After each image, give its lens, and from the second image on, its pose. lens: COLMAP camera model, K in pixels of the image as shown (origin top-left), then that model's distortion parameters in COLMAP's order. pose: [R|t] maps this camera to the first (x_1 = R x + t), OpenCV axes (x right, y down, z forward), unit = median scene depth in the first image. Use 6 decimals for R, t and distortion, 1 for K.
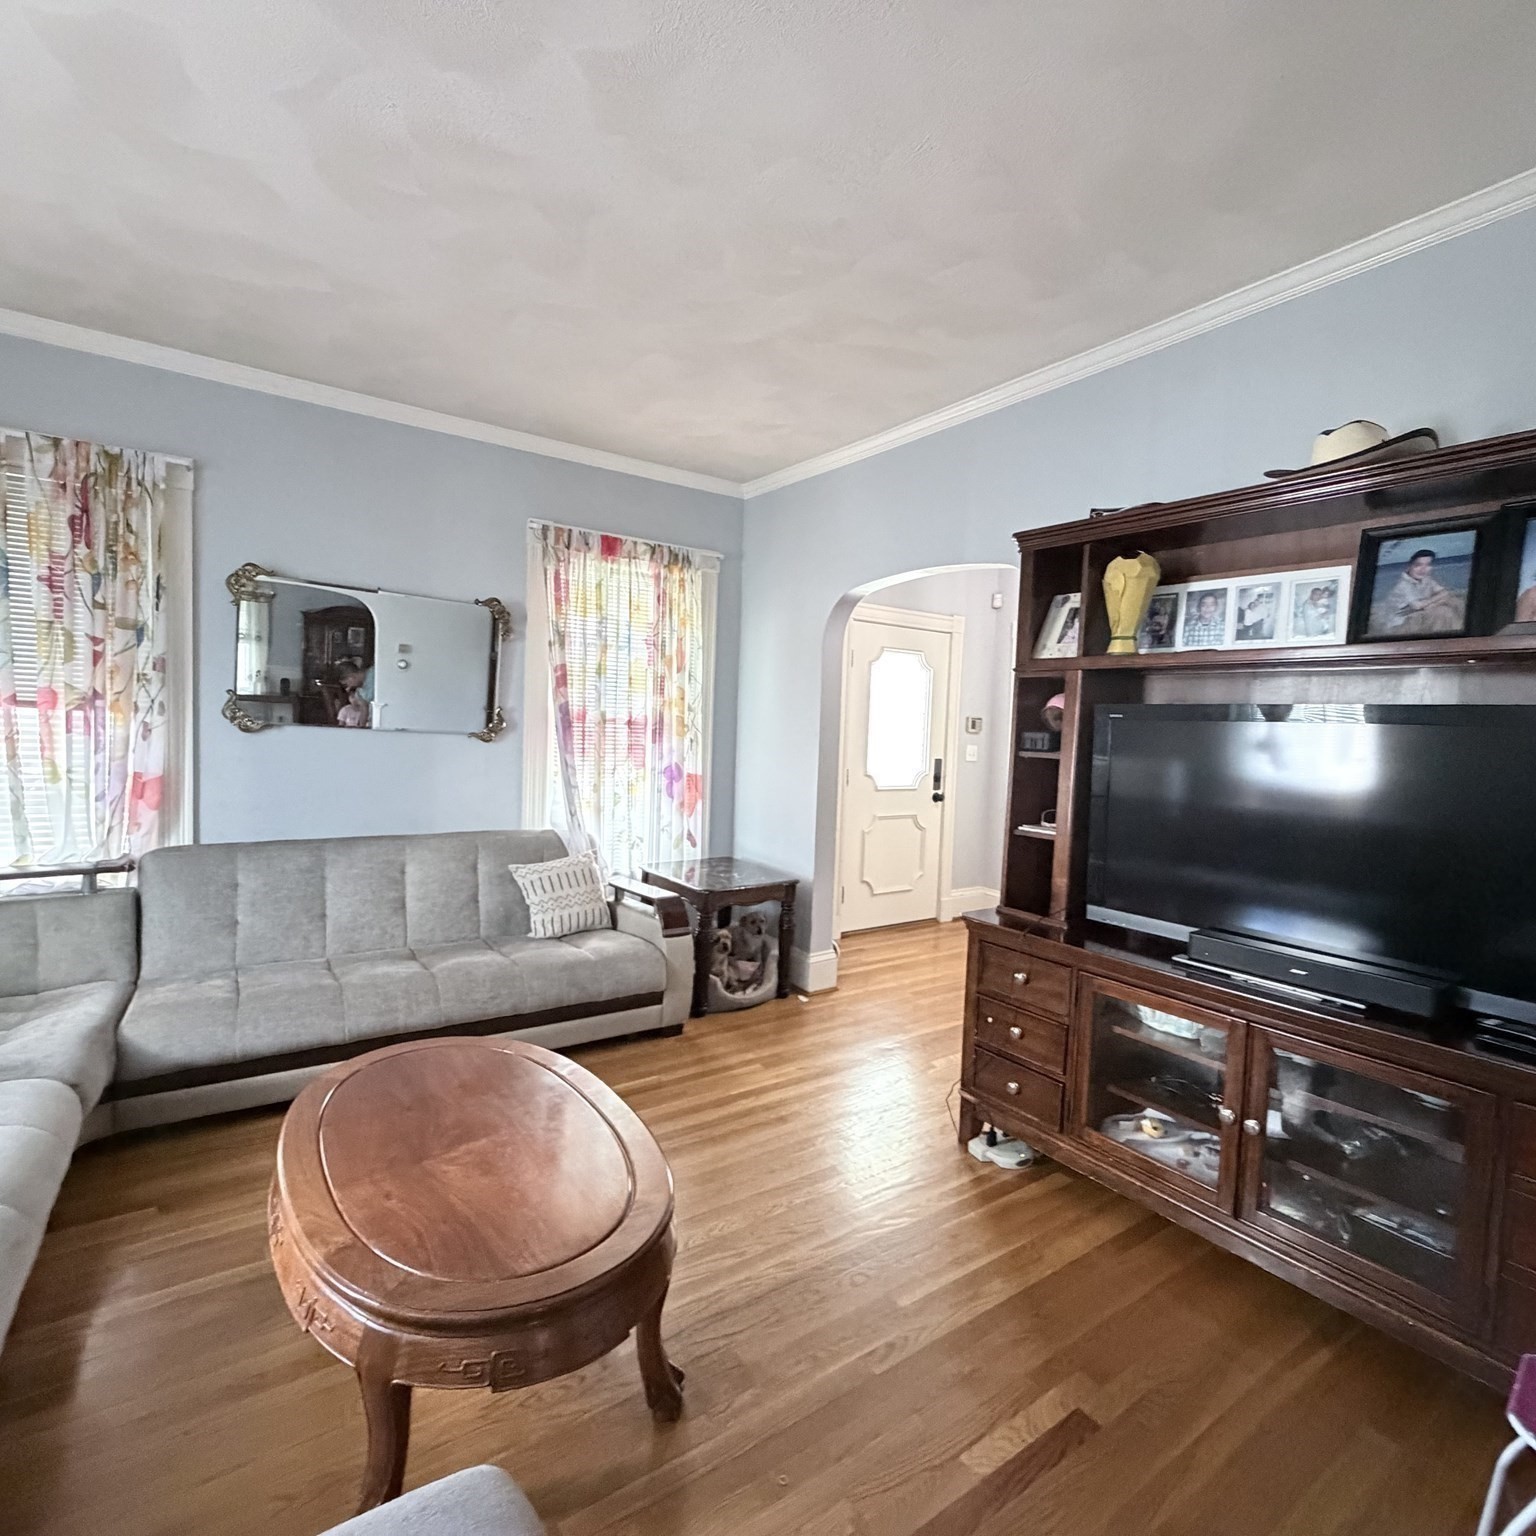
lens RADIAL K [[819.5, 0, 766.9], [0, 819.5, 769.9], [0, 0, 1]] dist [0.002796, -0.001009]
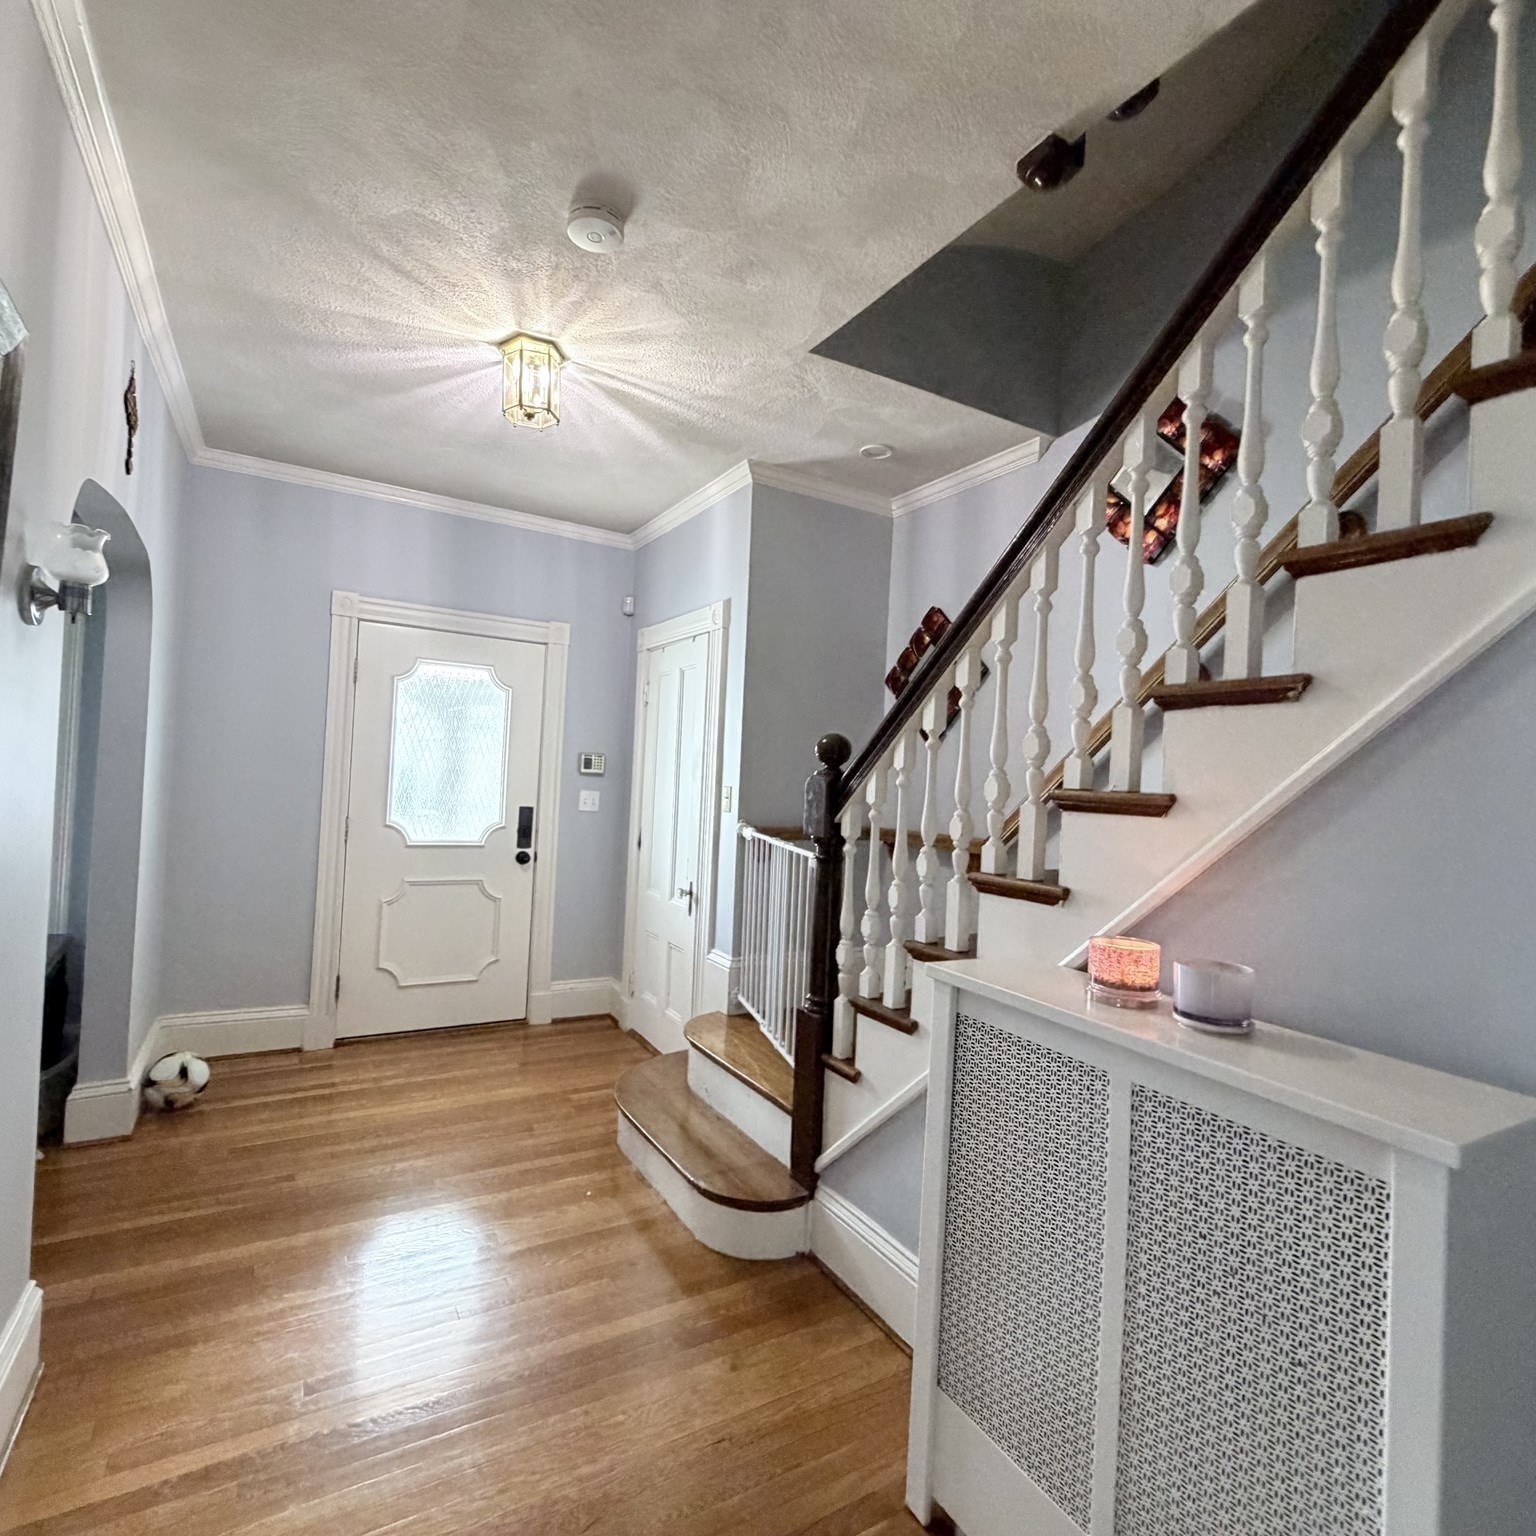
lens RADIAL K [[819.5, 0, 769.7], [0, 819.5, 771.8], [0, 0, 1]] dist [0.002796, -0.001009]
pose [[0.997415, 0.016490, -0.069938, 0.492304], [-0.021135, 0.997581, -0.066218, -0.000841], [0.068677, 0.067525, 0.995351, 0.256169]]
